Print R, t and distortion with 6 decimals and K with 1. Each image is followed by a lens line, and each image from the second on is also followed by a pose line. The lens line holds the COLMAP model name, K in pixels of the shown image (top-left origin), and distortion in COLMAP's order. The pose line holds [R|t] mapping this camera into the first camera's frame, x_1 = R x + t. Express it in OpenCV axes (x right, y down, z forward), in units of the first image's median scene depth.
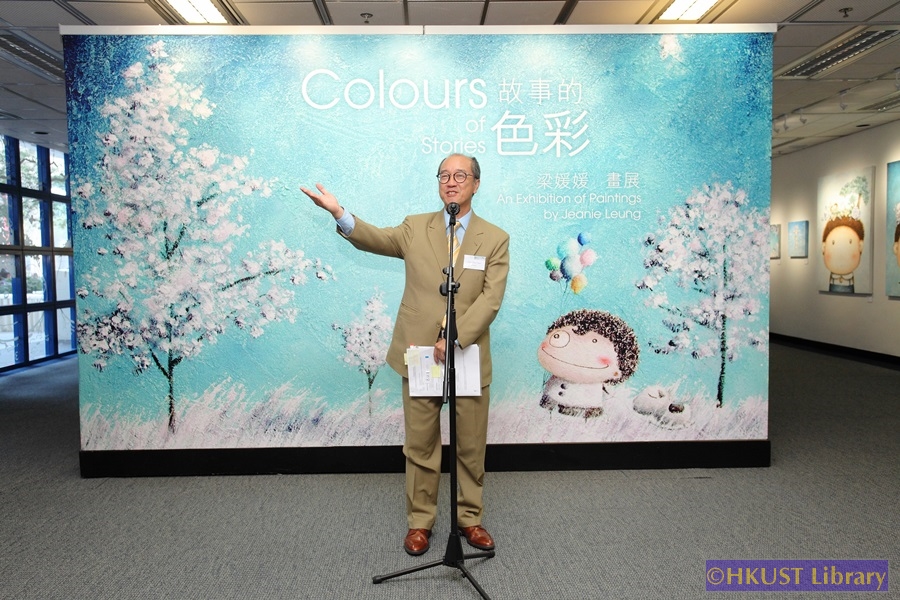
lens RADIAL K [[814.7, 0, 449.0], [0, 814.7, 298.4], [0, 0, 1]] dist [0.000443, 0.051038]
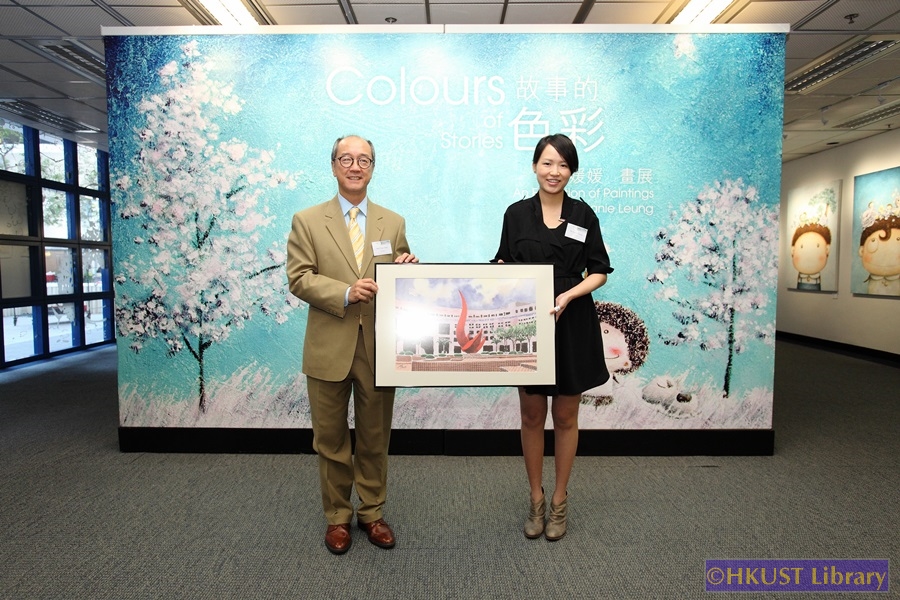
lens RADIAL K [[638.3, 0, 446.5], [0, 638.3, 299.4], [0, 0, 1]] dist [-0.037275, 0.030567]
pose [[0.999337, 0.013286, -0.033900, 0.003705], [-0.012886, 0.999845, 0.011983, 0.004156], [0.034054, -0.011539, 0.999353, 0.190307]]
